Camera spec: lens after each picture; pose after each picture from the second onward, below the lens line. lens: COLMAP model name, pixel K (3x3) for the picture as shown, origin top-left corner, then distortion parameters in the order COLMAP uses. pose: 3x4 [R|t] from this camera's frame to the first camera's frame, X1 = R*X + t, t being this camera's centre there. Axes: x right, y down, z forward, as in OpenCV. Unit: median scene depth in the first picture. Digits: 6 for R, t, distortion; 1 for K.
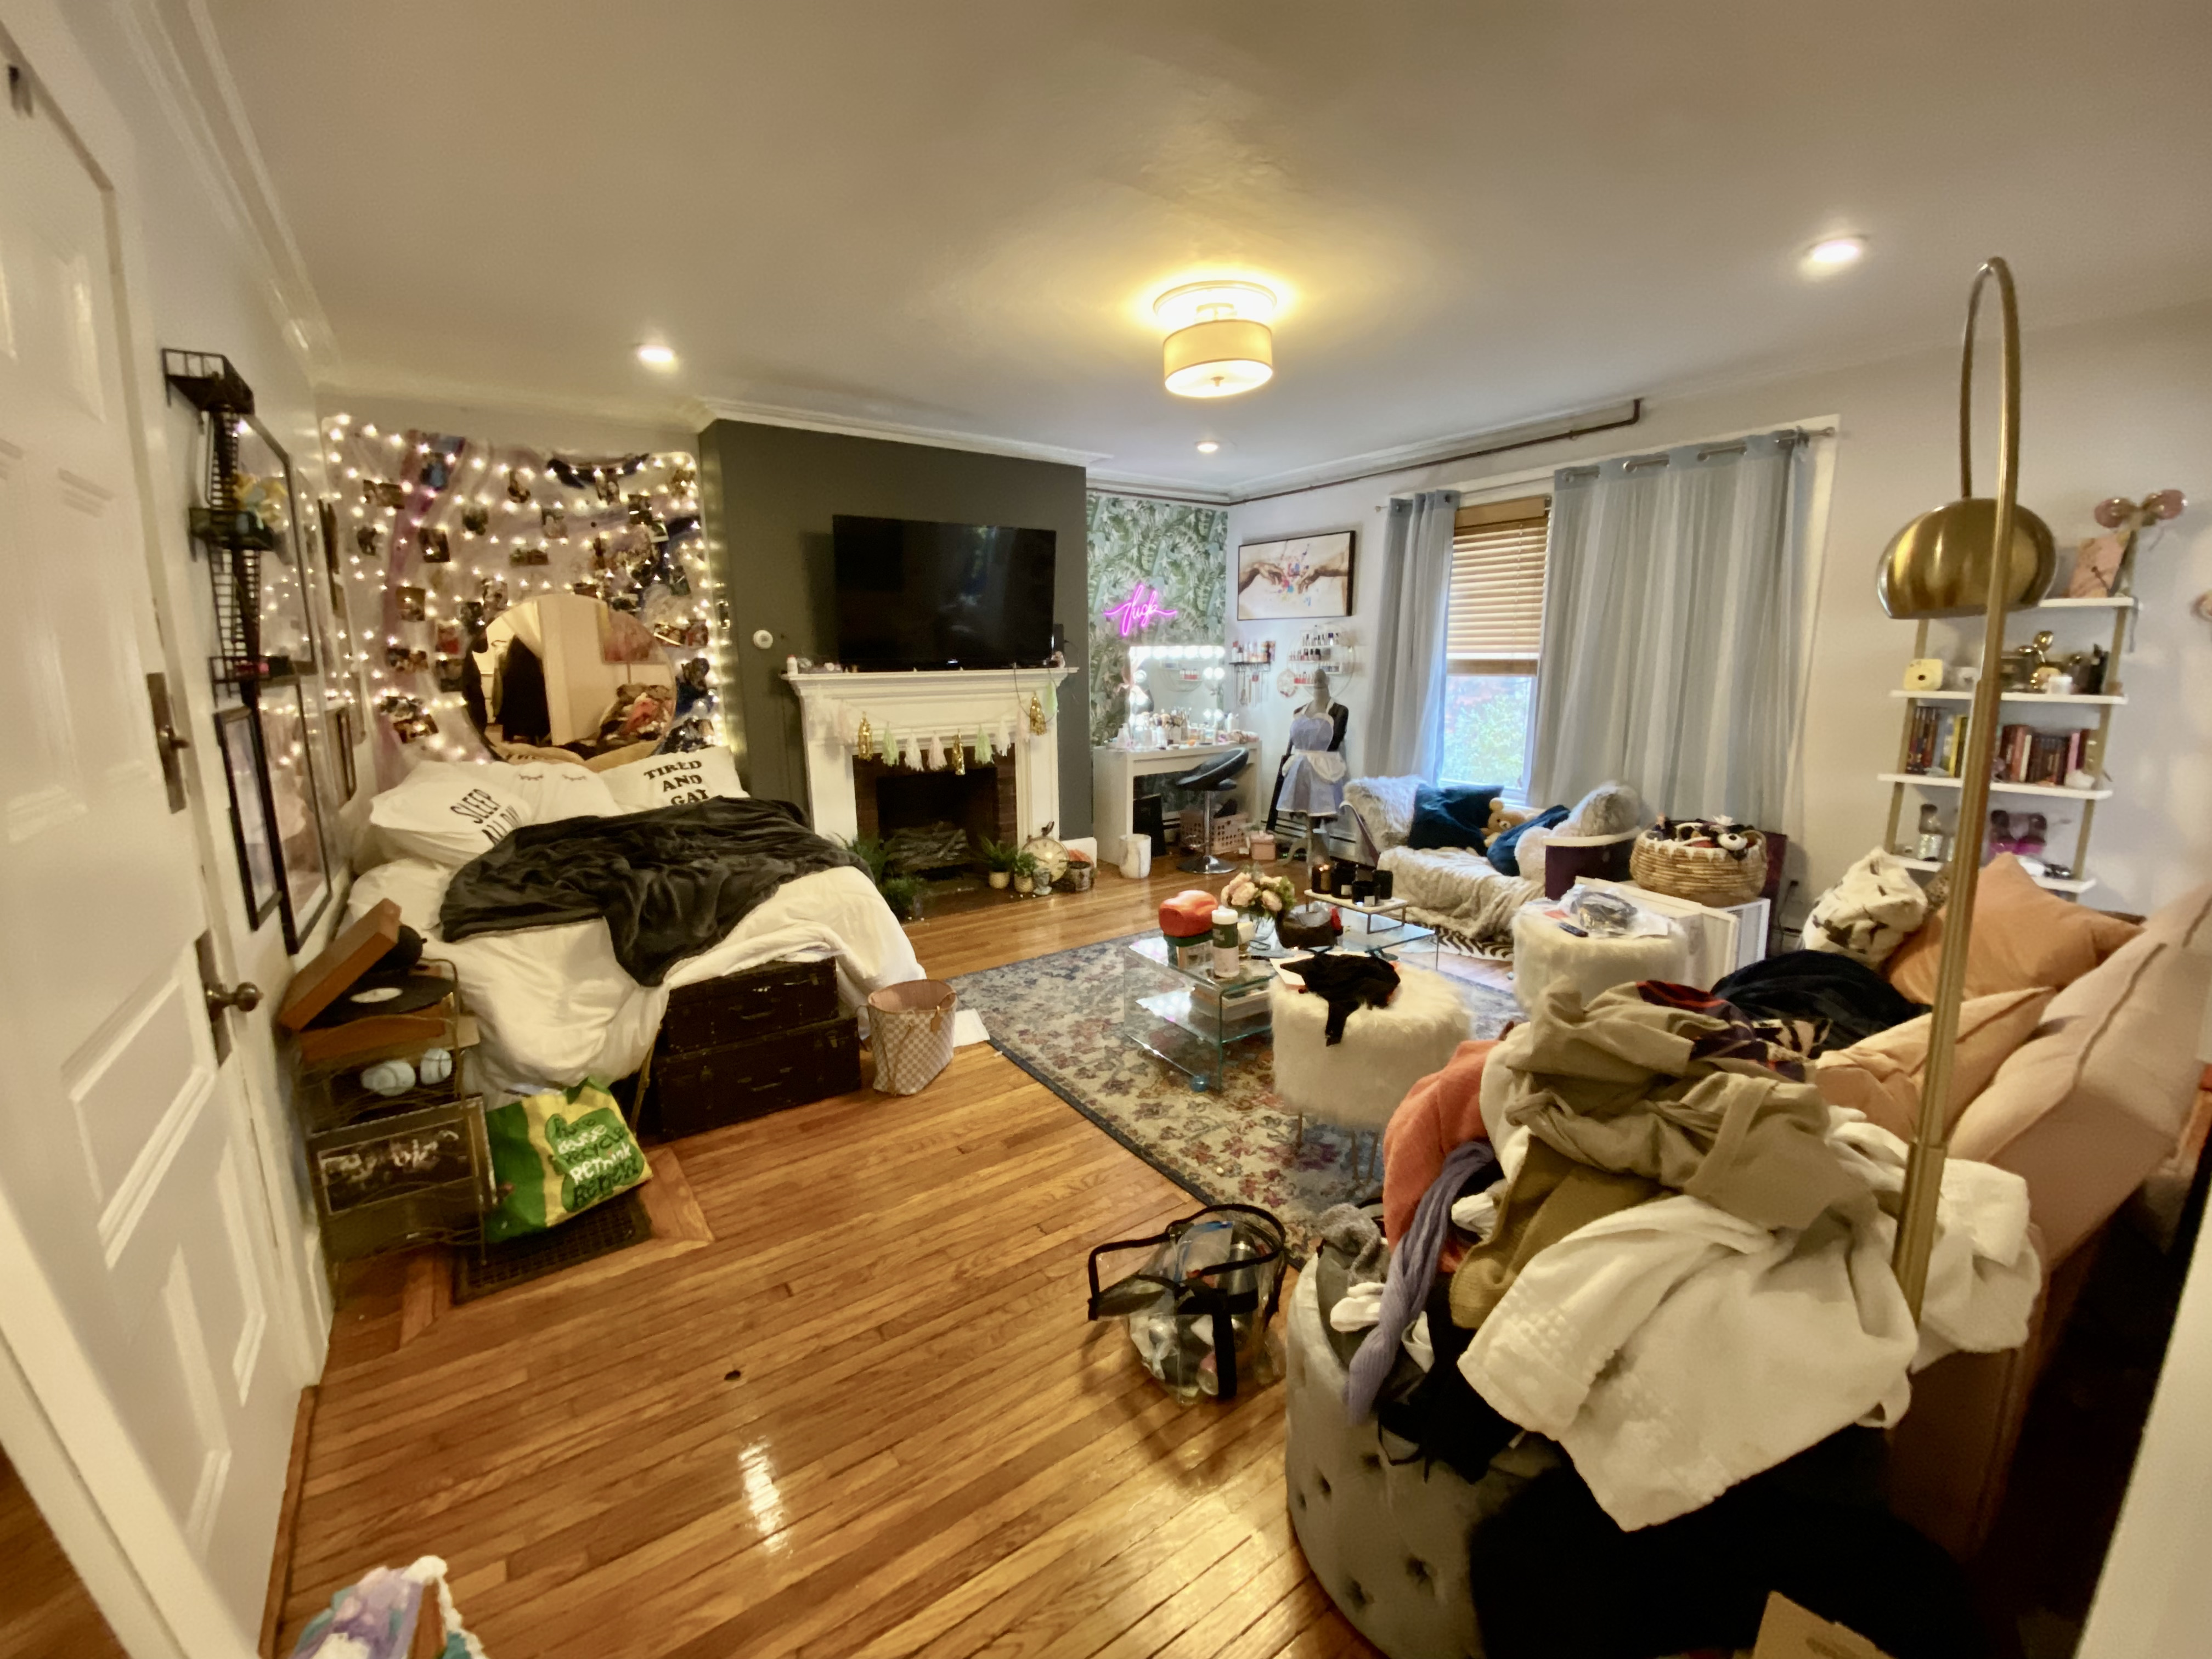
lens RADIAL K [[899.0, 0, 1108.1], [0, 899.0, 814.6], [0, 0, 1]] dist [0.062564, -0.047093]
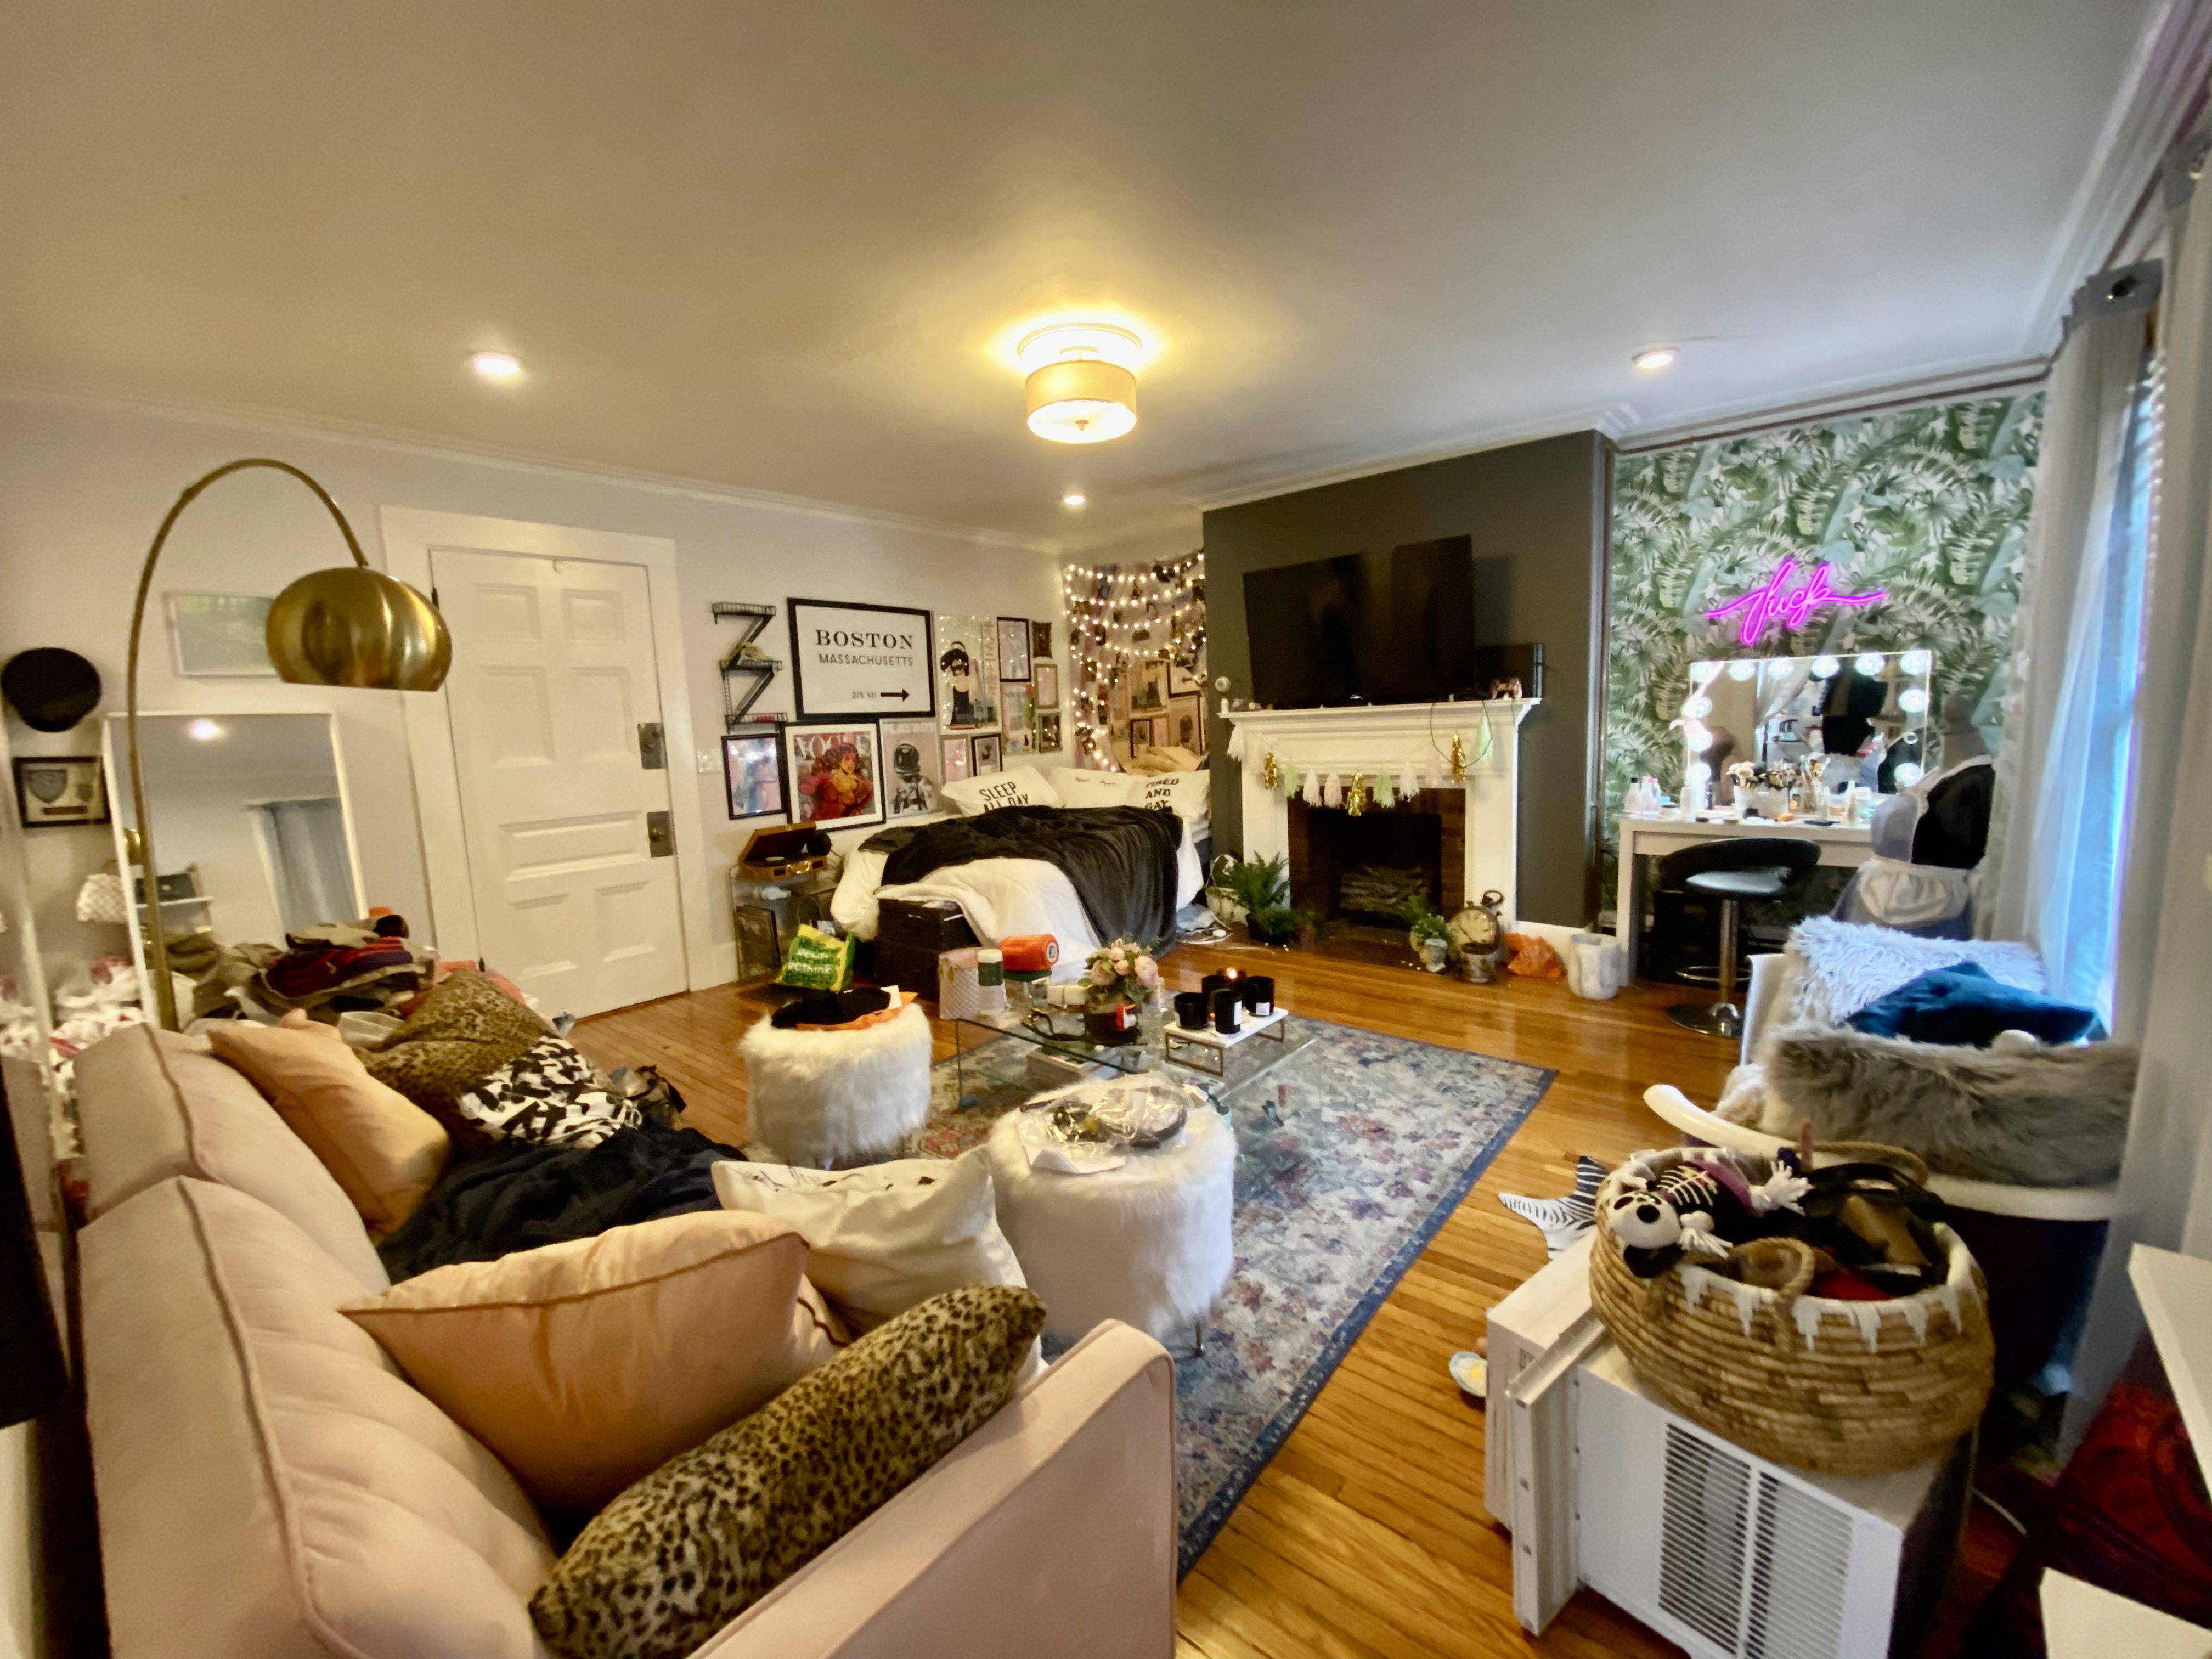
lens RADIAL K [[899.0, 0, 1108.1], [0, 899.0, 814.6], [0, 0, 1]] dist [0.062564, -0.047093]
pose [[0.262278, 0.109983, -0.958704, 0.706624], [-0.136426, 0.987732, 0.075990, -0.086676], [0.955300, 0.110861, 0.274064, 0.519518]]
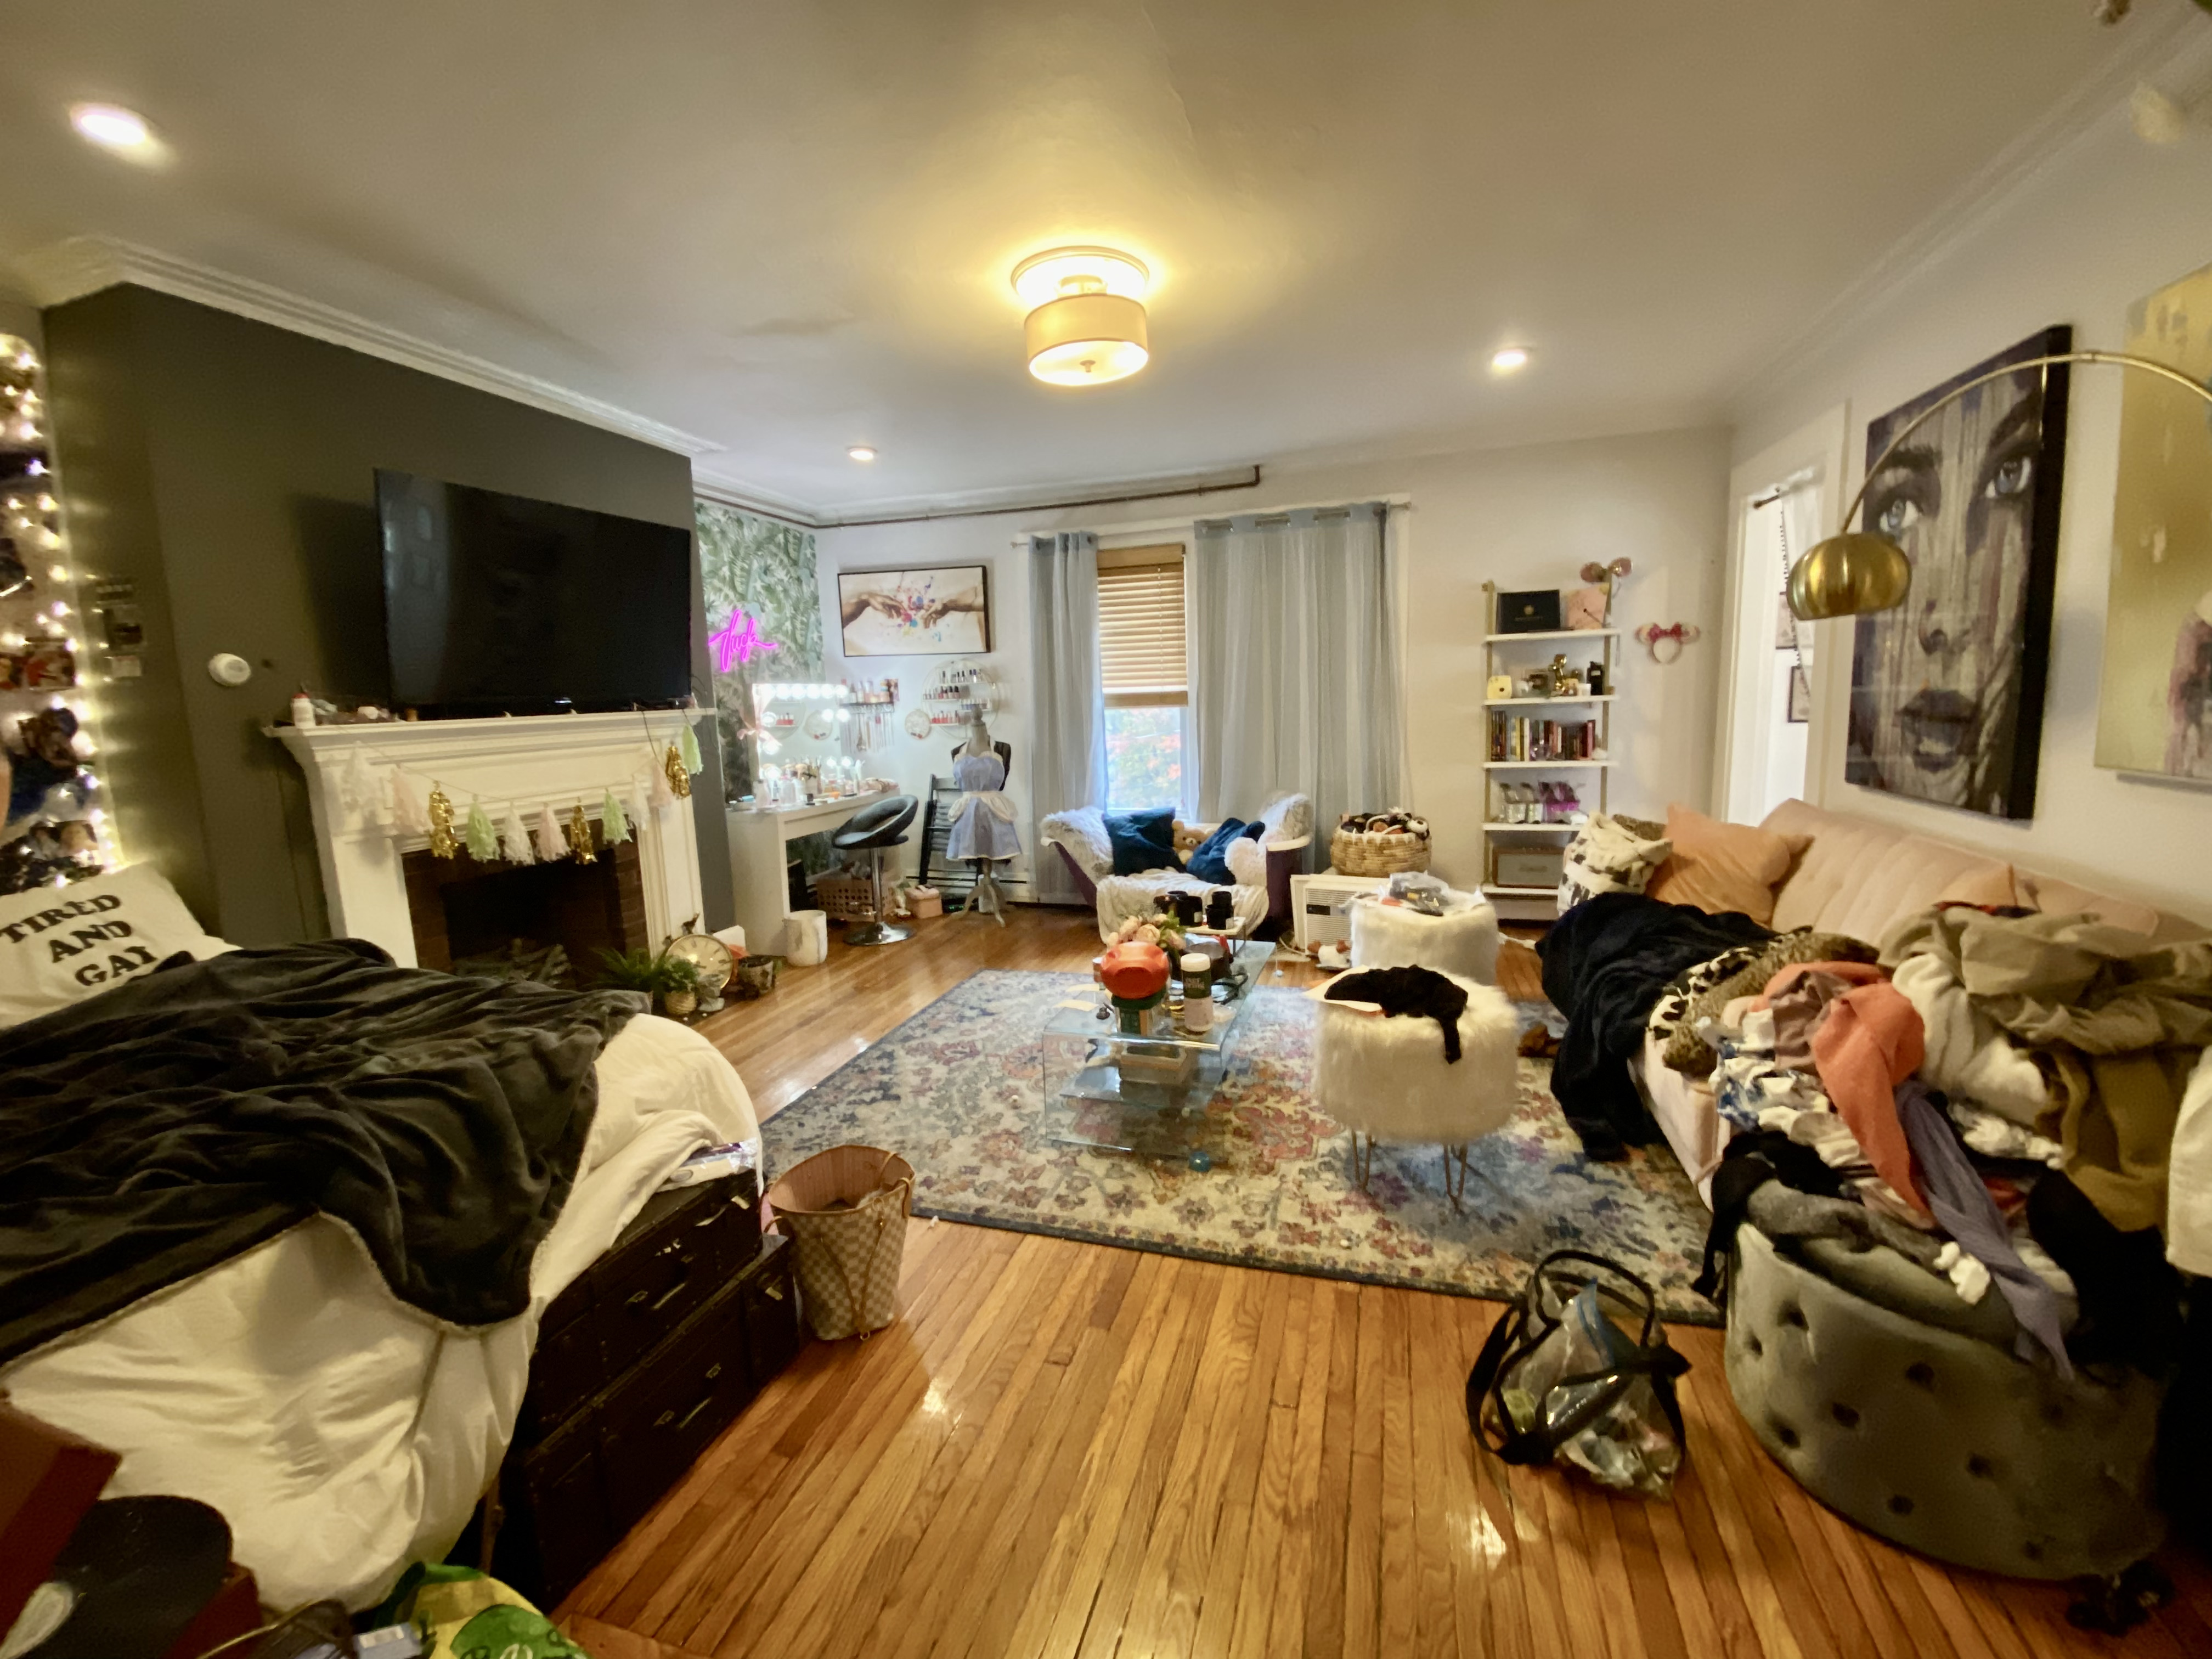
lens RADIAL K [[899.0, 0, 1108.1], [0, 899.0, 814.6], [0, 0, 1]] dist [0.062564, -0.047093]
pose [[0.786675, -0.097727, 0.609583, -0.288442], [0.135396, 0.990664, -0.015909, -0.017341], [-0.602337, 0.095051, 0.792562, 0.212261]]
